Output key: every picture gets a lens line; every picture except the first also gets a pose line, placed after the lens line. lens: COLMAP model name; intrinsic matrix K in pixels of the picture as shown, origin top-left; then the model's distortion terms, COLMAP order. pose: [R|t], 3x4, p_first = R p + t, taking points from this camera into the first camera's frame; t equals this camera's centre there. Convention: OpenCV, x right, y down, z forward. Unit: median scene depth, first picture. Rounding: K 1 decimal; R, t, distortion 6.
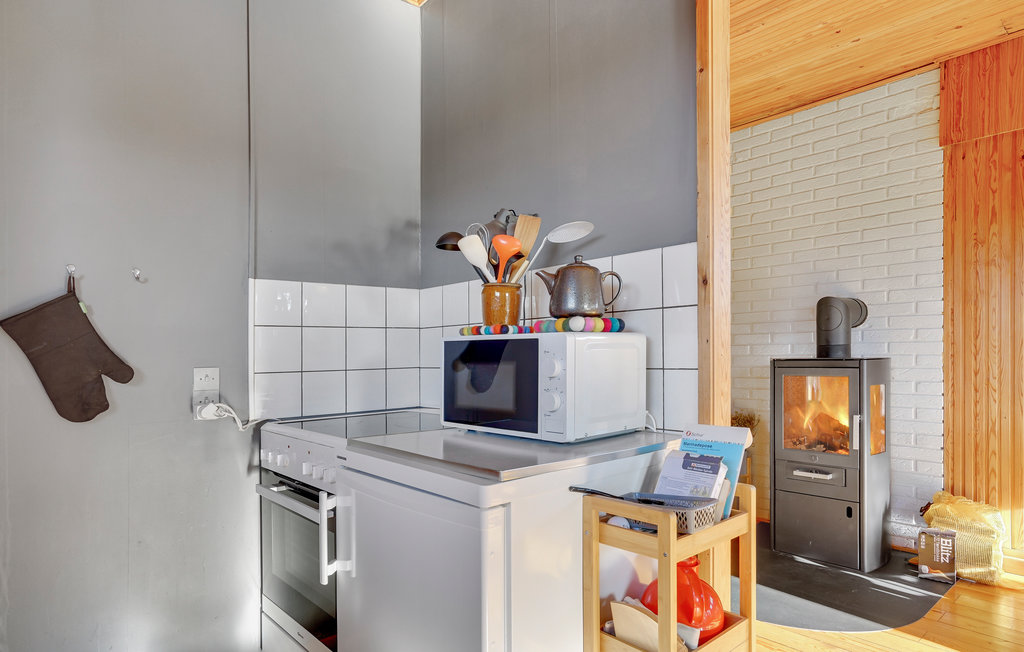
lens RADIAL K [[580.8, 0, 504.2], [0, 580.8, 352.7], [0, 0, 1]] dist [-0.000605, 0.000741]
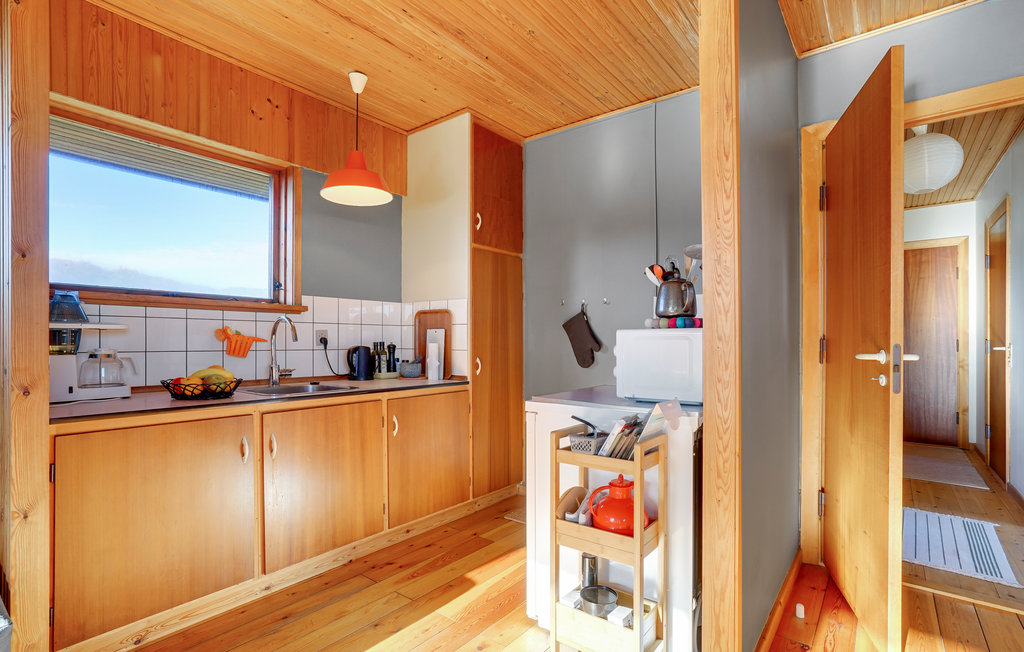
lens RADIAL K [[485.8, 0, 511.3], [0, 485.8, 331.5], [0, 0, 1]] dist [-0.000330, -0.000015]
pose [[0.187712, -0.001435, -0.982223, 1.640684], [0.005287, 0.999986, -0.000450, -0.038741], [0.982210, -0.005109, 0.187717, 0.535806]]
